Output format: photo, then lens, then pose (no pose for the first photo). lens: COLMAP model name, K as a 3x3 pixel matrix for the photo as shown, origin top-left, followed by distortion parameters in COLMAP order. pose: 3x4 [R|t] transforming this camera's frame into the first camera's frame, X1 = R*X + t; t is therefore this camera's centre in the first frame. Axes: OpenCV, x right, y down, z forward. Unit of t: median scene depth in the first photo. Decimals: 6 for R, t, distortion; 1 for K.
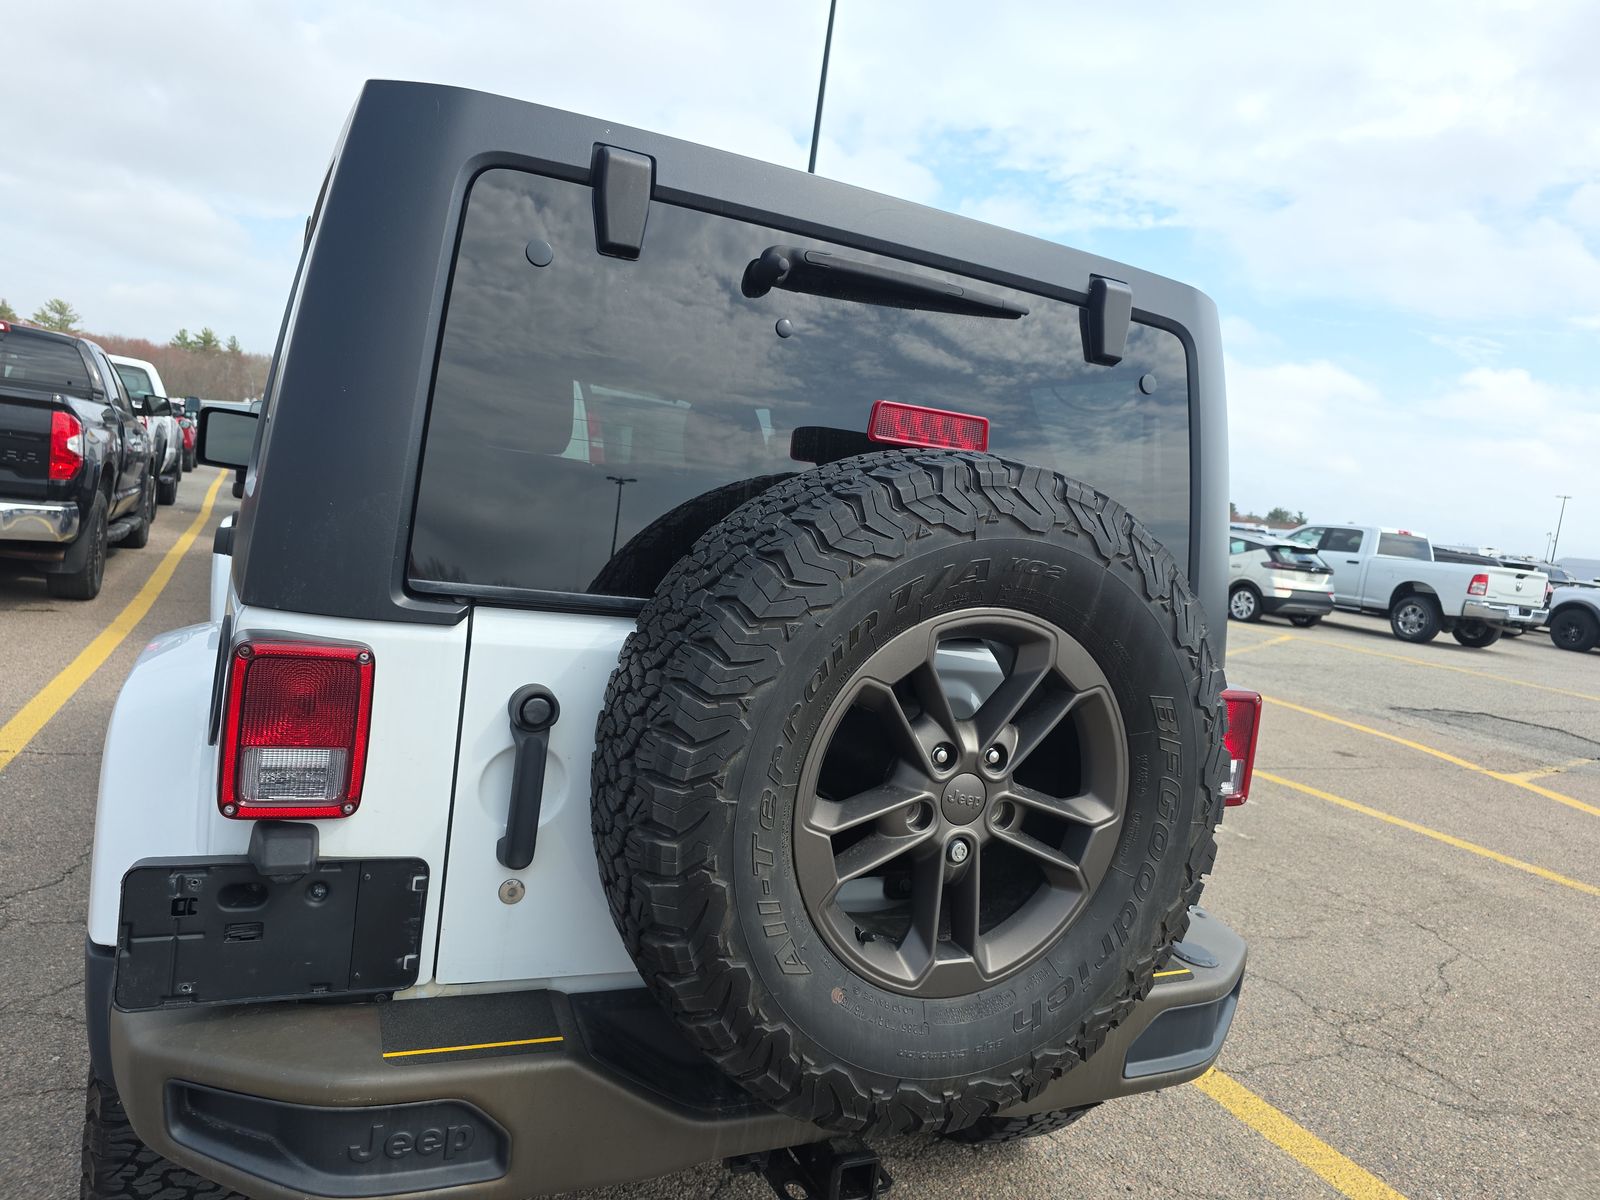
lens RADIAL K [[1102.8, 0, 800.0], [0, 1102.8, 600.0], [0, 0, 1]] dist [0.023427, 0.000102]
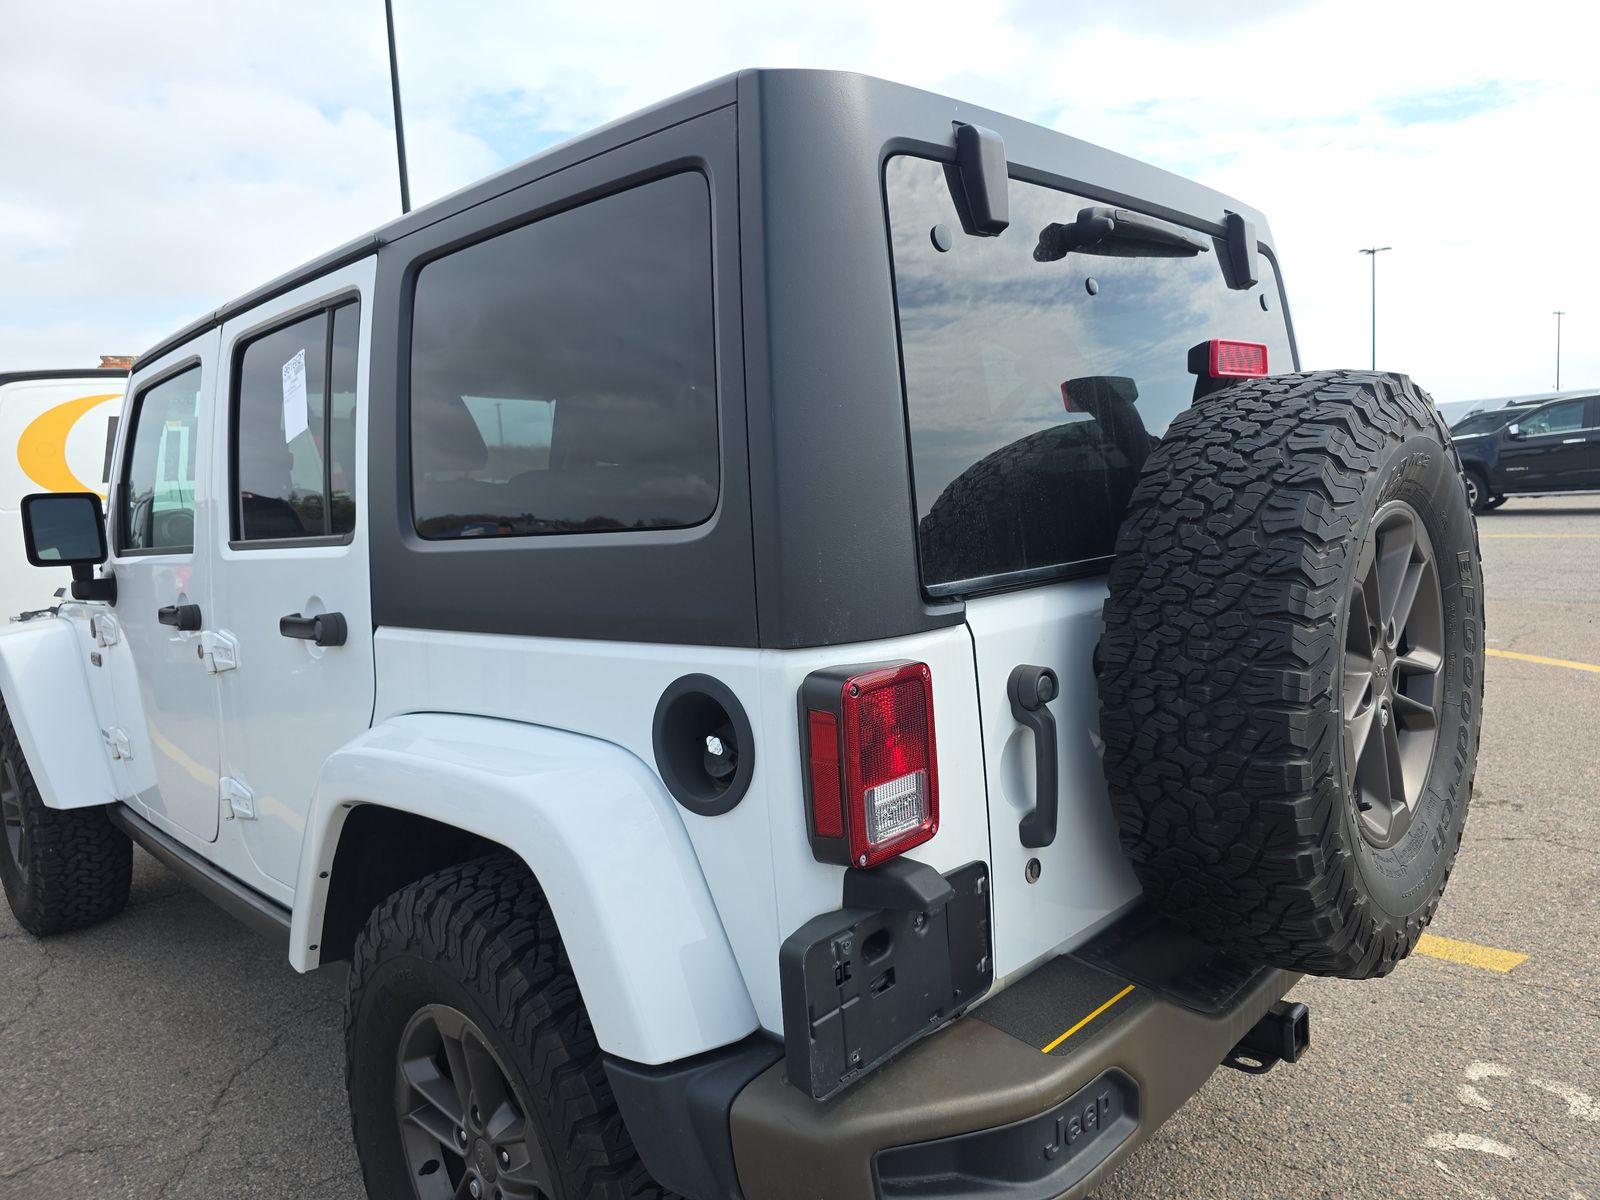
lens RADIAL K [[1092.0, 0, 800.0], [0, 1092.0, 600.0], [0, 0, 1]] dist [0.028101, 0.000358]
pose [[0.911141, -0.213375, 0.352553, -0.784277], [0.201317, 0.976950, 0.070992, -0.095151], [-0.359574, 0.006291, 0.933095, 0.143887]]
